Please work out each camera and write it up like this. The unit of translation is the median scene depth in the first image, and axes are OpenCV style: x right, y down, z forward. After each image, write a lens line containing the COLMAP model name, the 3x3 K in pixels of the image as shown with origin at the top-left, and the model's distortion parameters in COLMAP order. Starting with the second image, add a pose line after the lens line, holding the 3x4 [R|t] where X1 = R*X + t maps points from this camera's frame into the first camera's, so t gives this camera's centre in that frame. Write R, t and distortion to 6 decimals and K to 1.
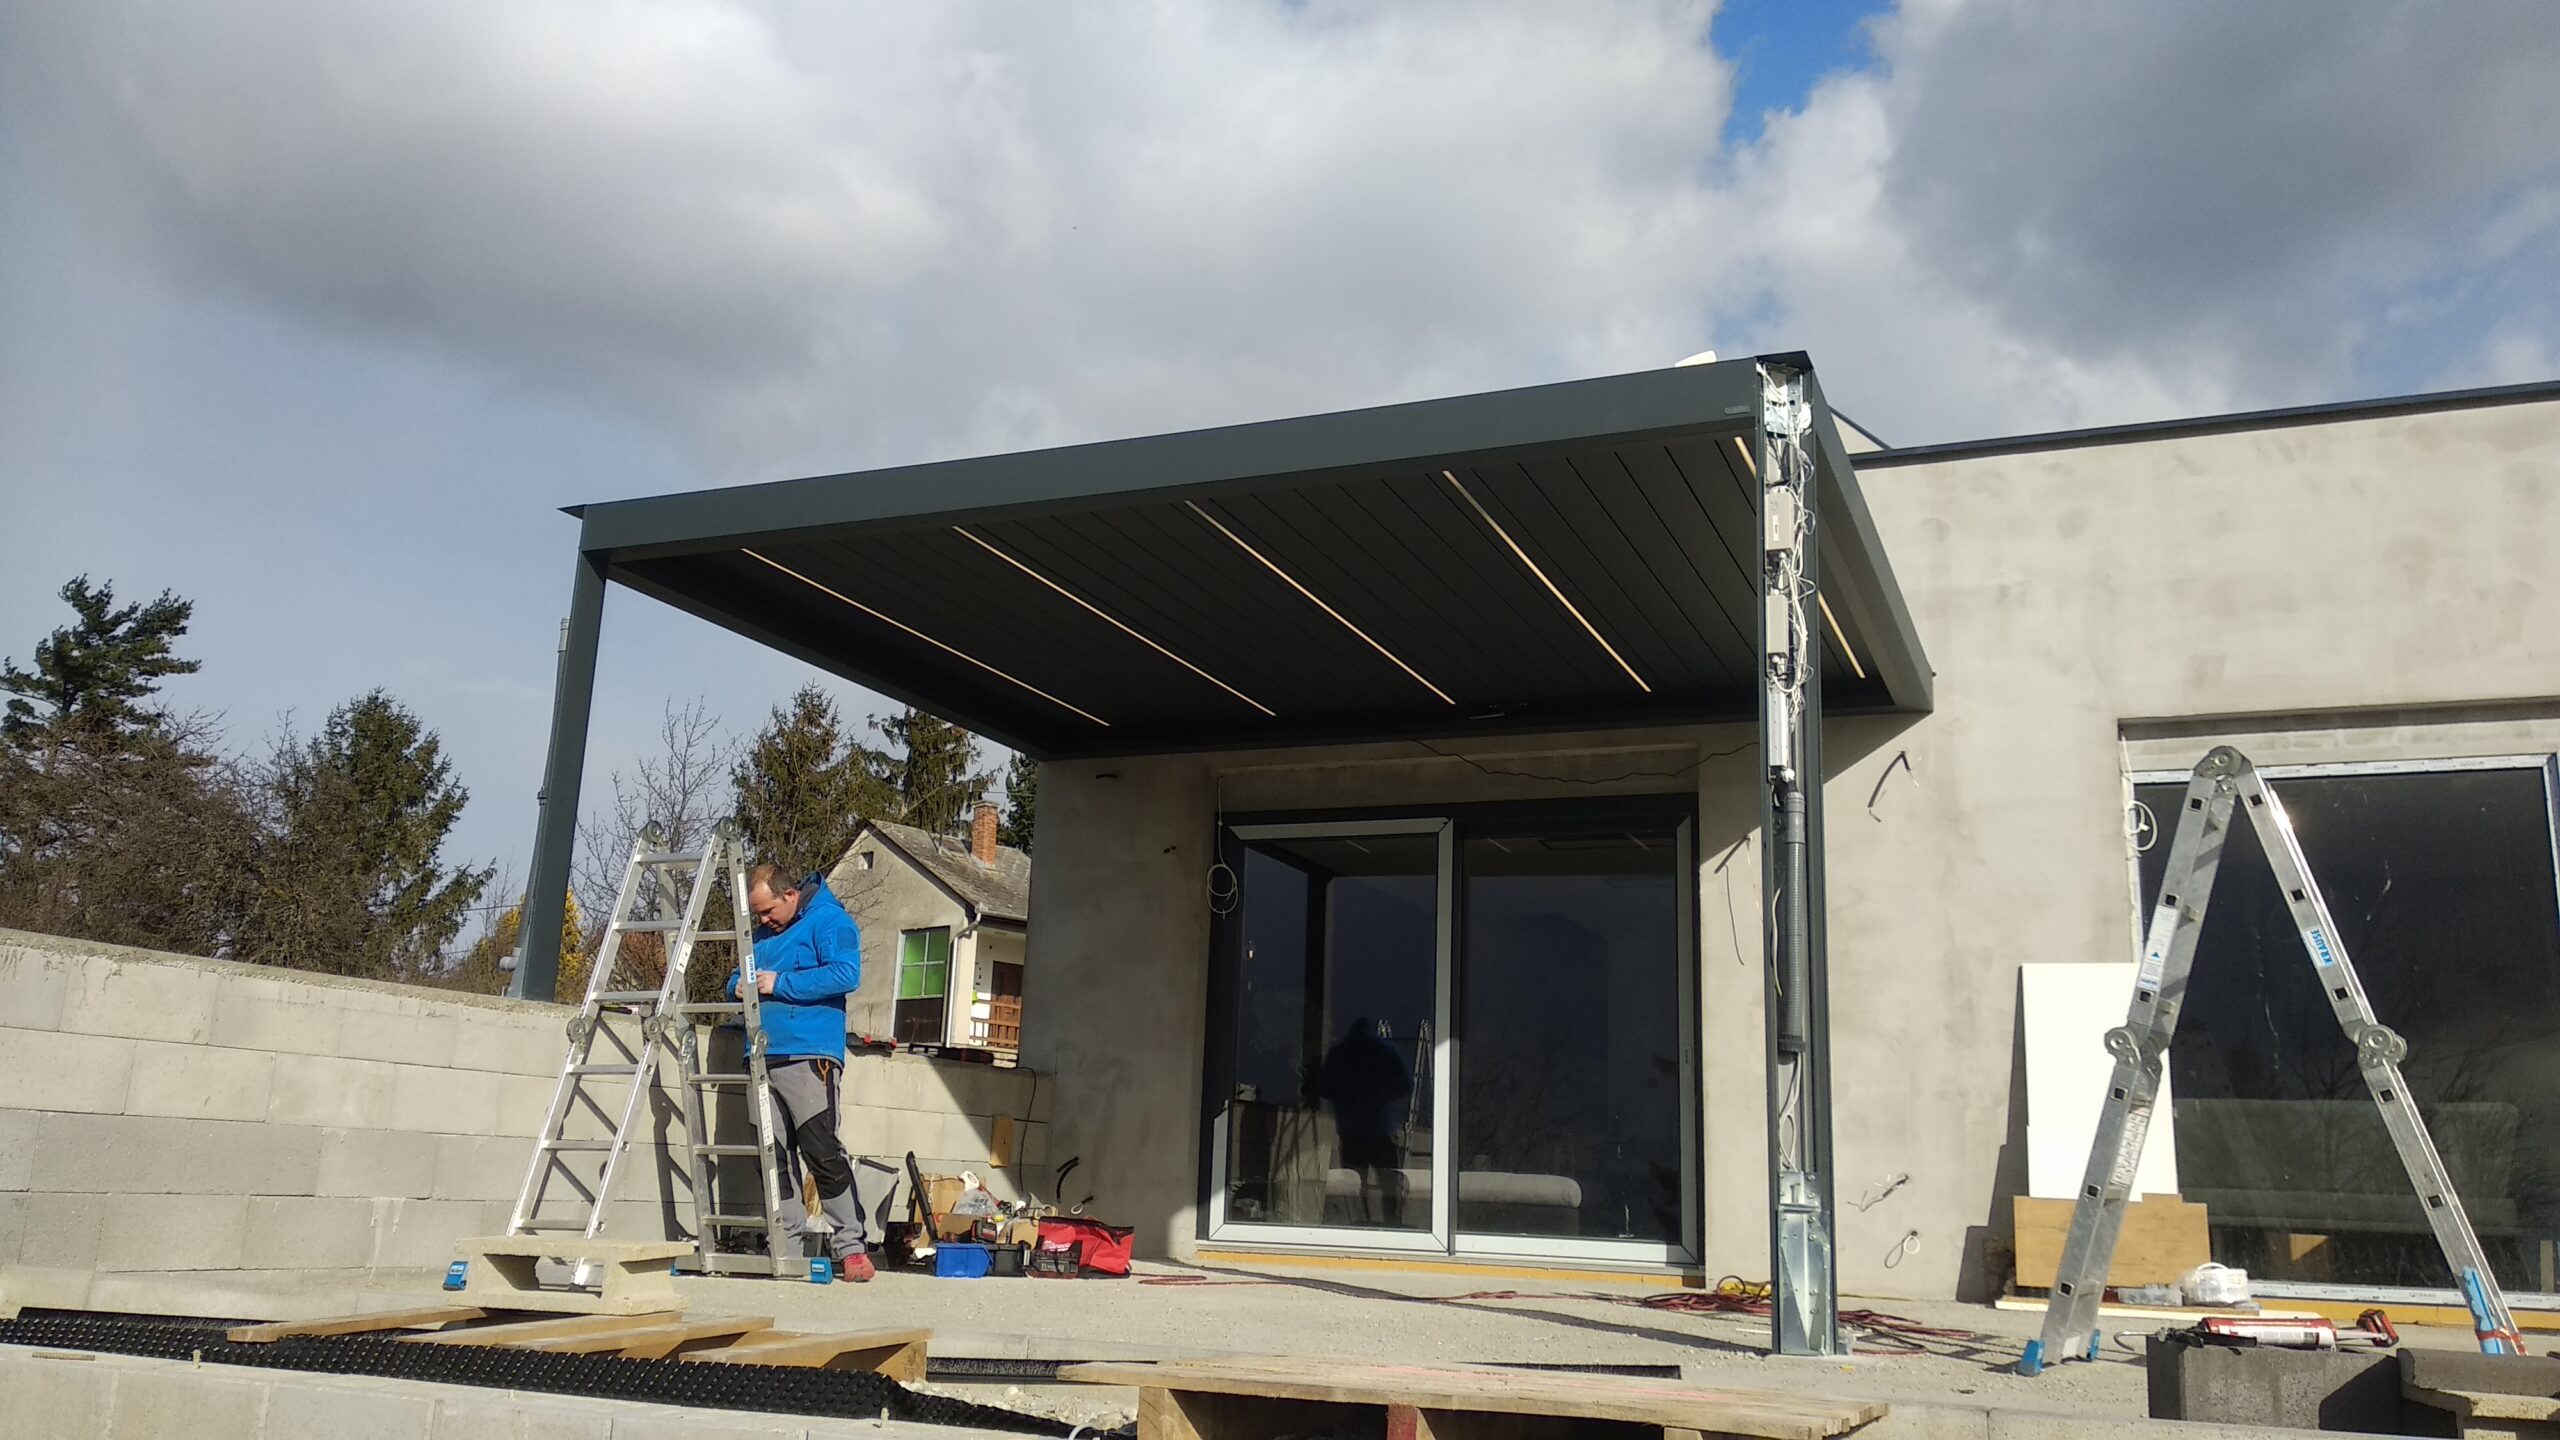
lens RADIAL K [[1989.7, 0, 1280.0], [0, 1989.7, 720.0], [0, 0, 1]] dist [0.053039, -0.073006]
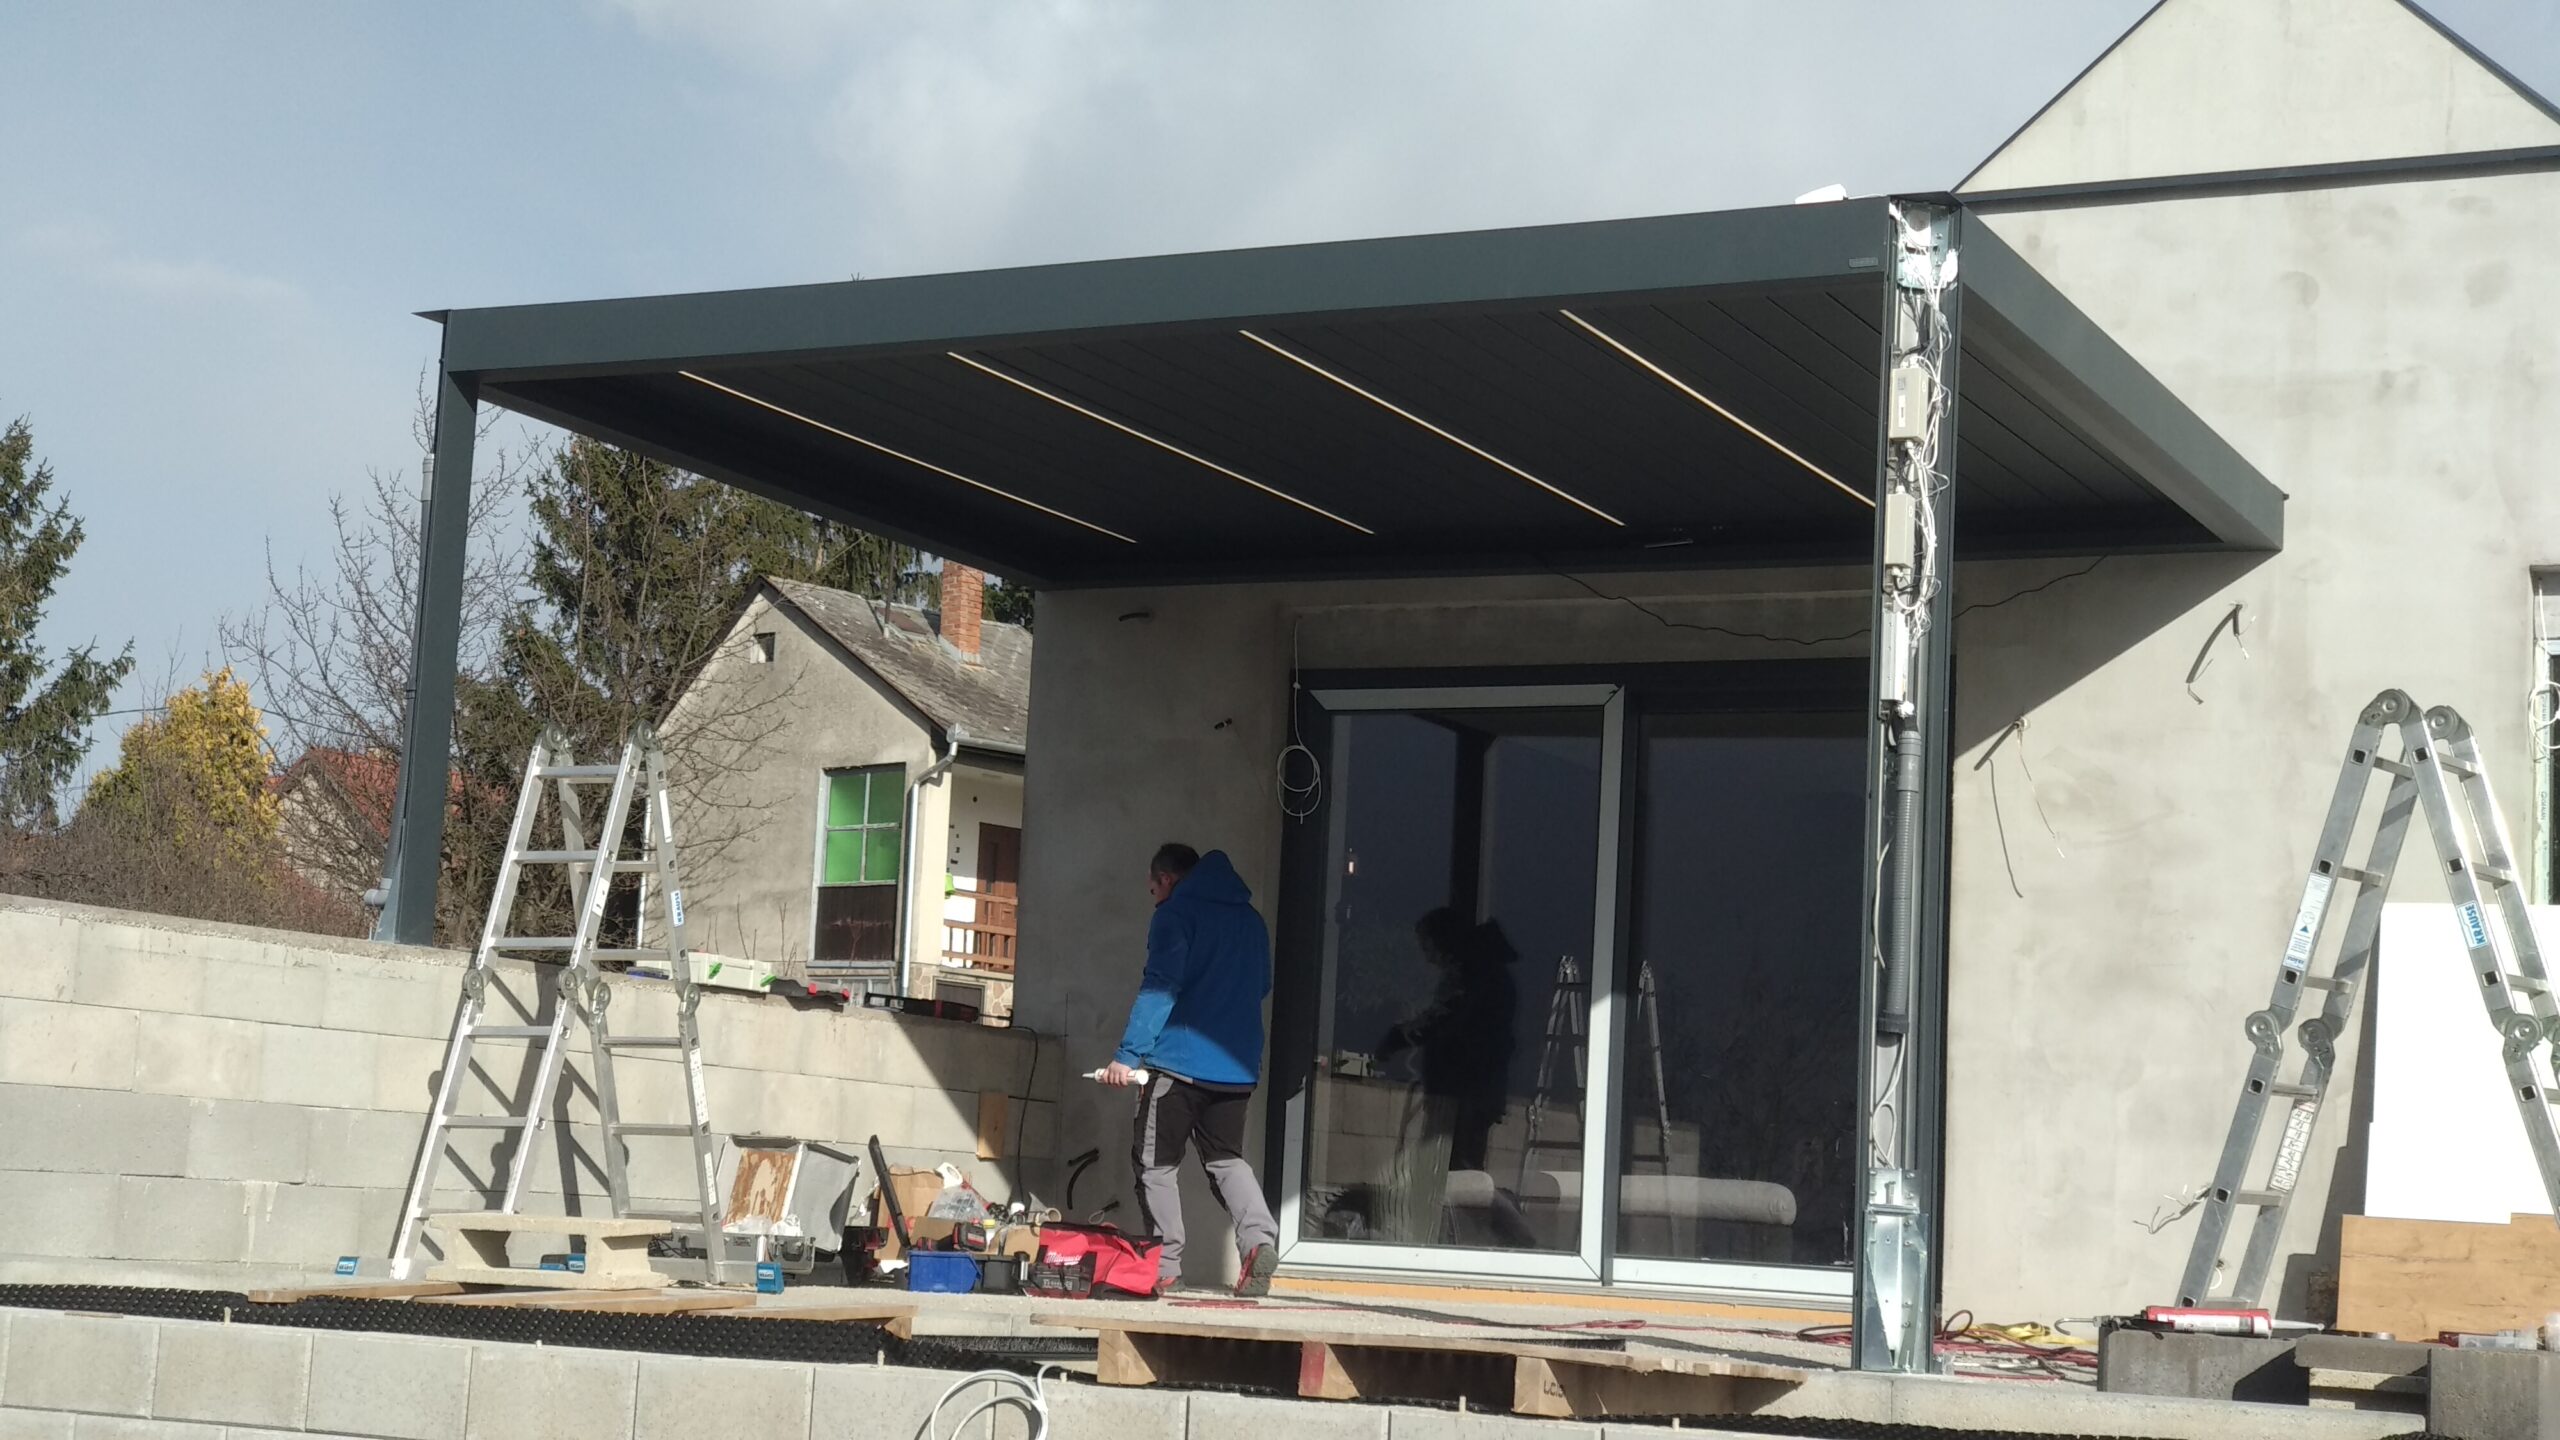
lens RADIAL K [[3746.1, 0, 1267.0], [0, 3746.1, 713.8], [0, 0, 1]] dist [0.249644, -1.006629]
pose [[0.997731, 0.005221, -0.067129, 0.060266], [0.001310, 0.995295, 0.096885, -0.082557], [0.067319, -0.096753, 0.993029, -0.398256]]
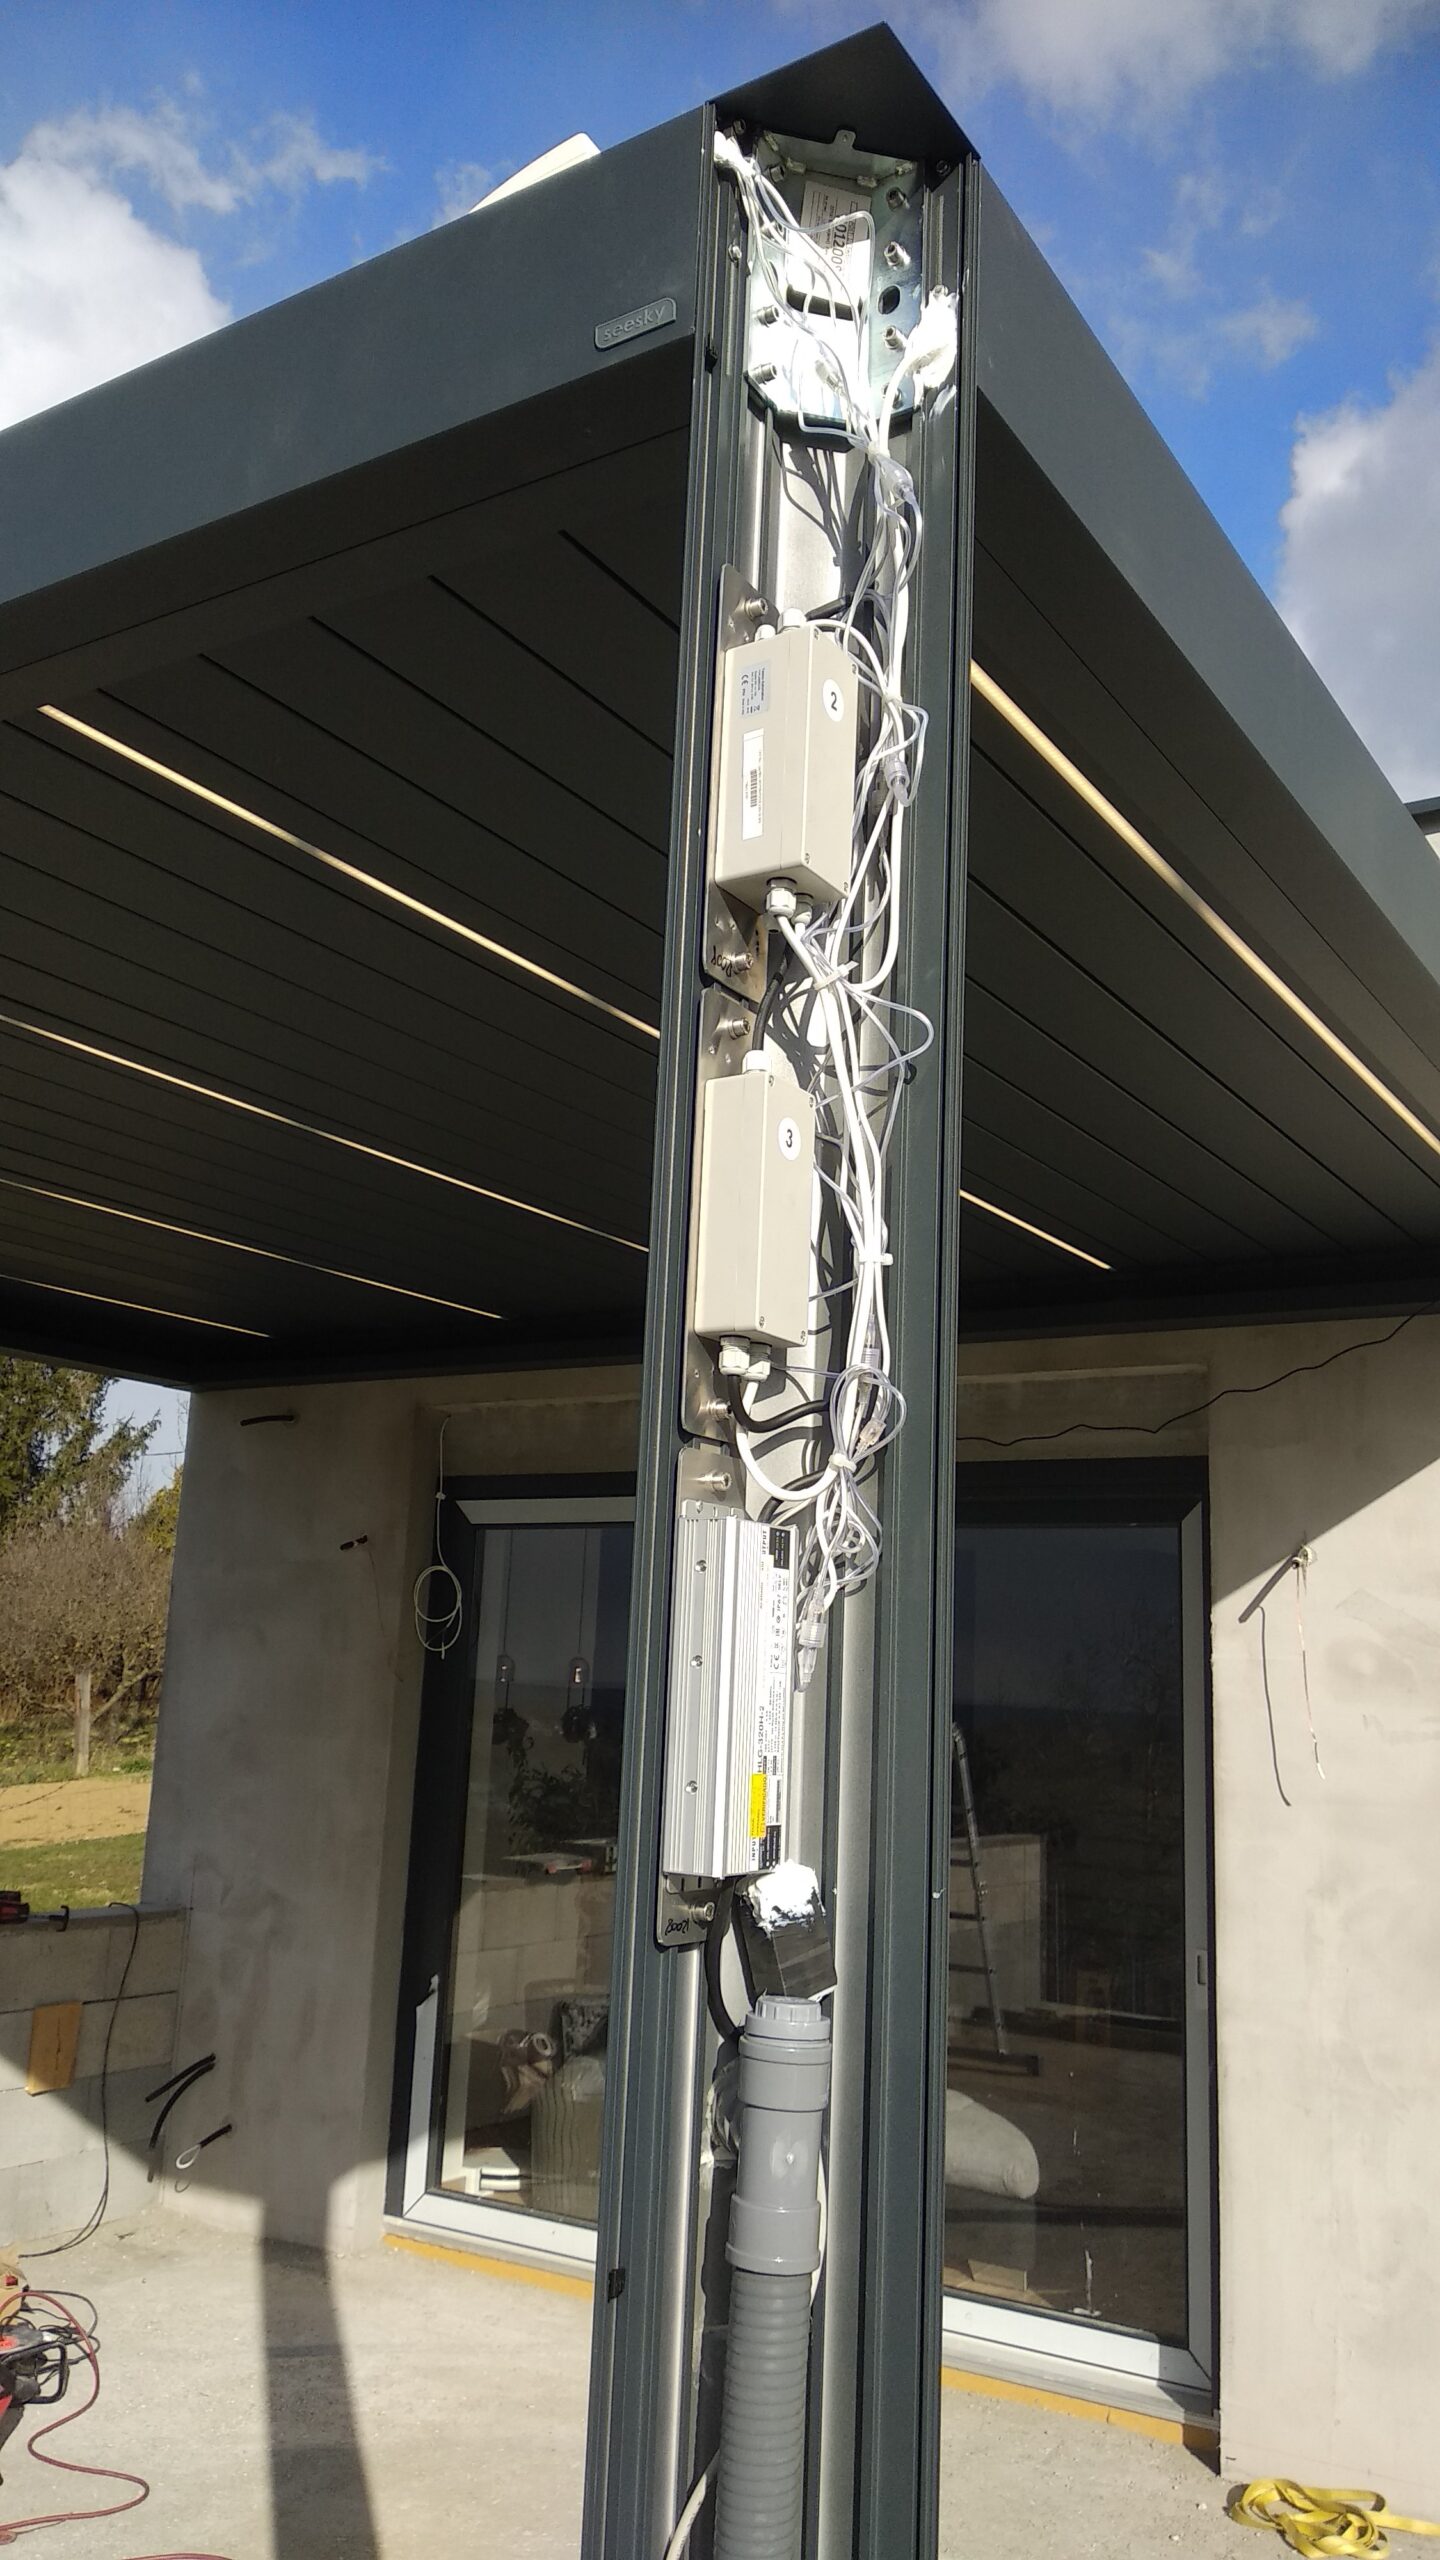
lens RADIAL K [[1989.7, 0, 719.4], [0, 1989.7, 1264.6], [0, 0, 1]] dist [0.053039, -0.073006]
pose [[0.986444, -0.030228, -0.161290, 0.187418], [0.032944, 0.999356, 0.014192, -0.029267], [0.160757, -0.019313, 0.986805, 0.515582]]
